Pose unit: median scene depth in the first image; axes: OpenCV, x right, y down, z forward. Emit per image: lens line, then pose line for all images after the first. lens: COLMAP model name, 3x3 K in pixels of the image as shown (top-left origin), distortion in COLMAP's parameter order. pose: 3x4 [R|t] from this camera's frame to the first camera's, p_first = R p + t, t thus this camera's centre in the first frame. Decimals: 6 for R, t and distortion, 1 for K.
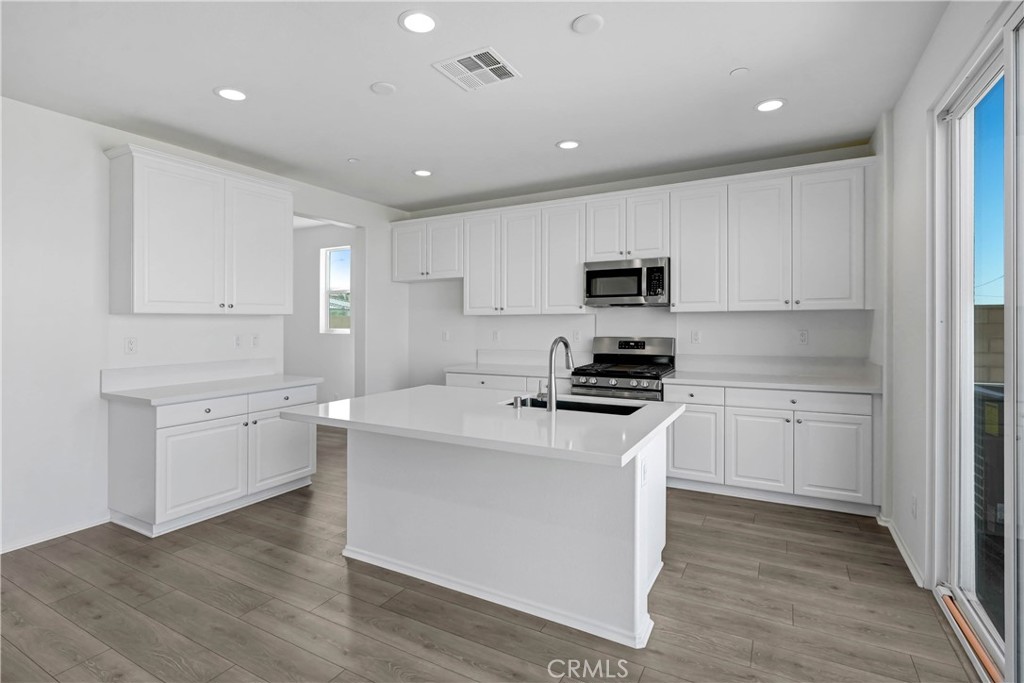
lens RADIAL K [[477.8, 0, 512.0], [0, 477.8, 323.1], [0, 0, 1]] dist [-0.000407, 0.001075]
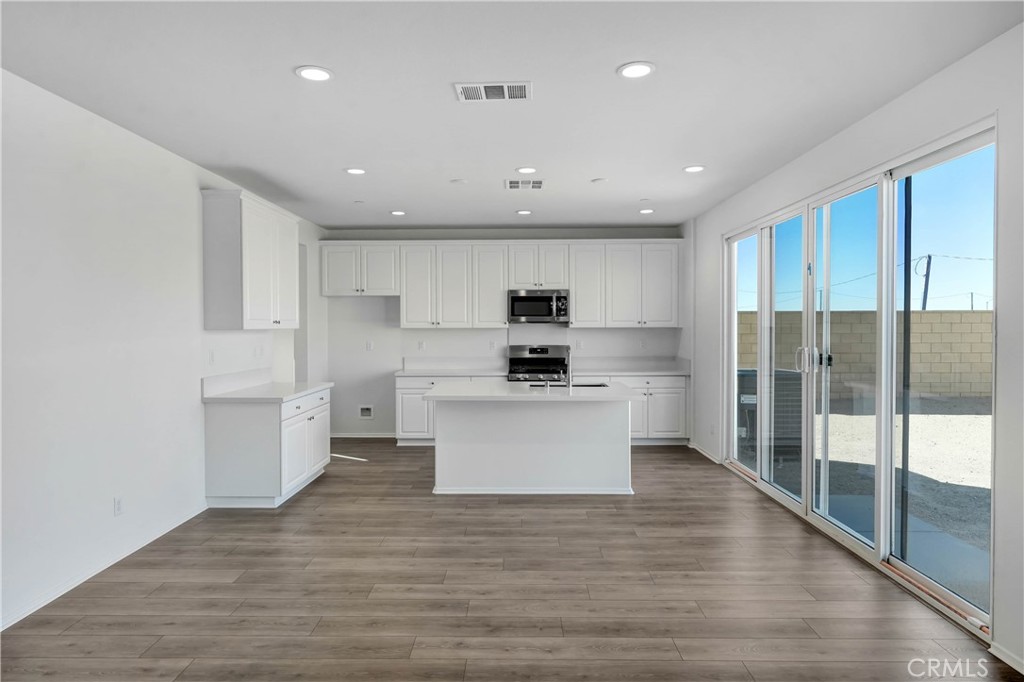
lens RADIAL K [[577.8, 0, 505.7], [0, 577.8, 326.1], [0, 0, 1]] dist [0.001283, -0.000632]
pose [[0.879610, 0.005275, 0.475665, -0.666438], [-0.002734, 0.999978, -0.006034, -0.016399], [-0.475687, 0.004008, 0.879606, -0.445951]]
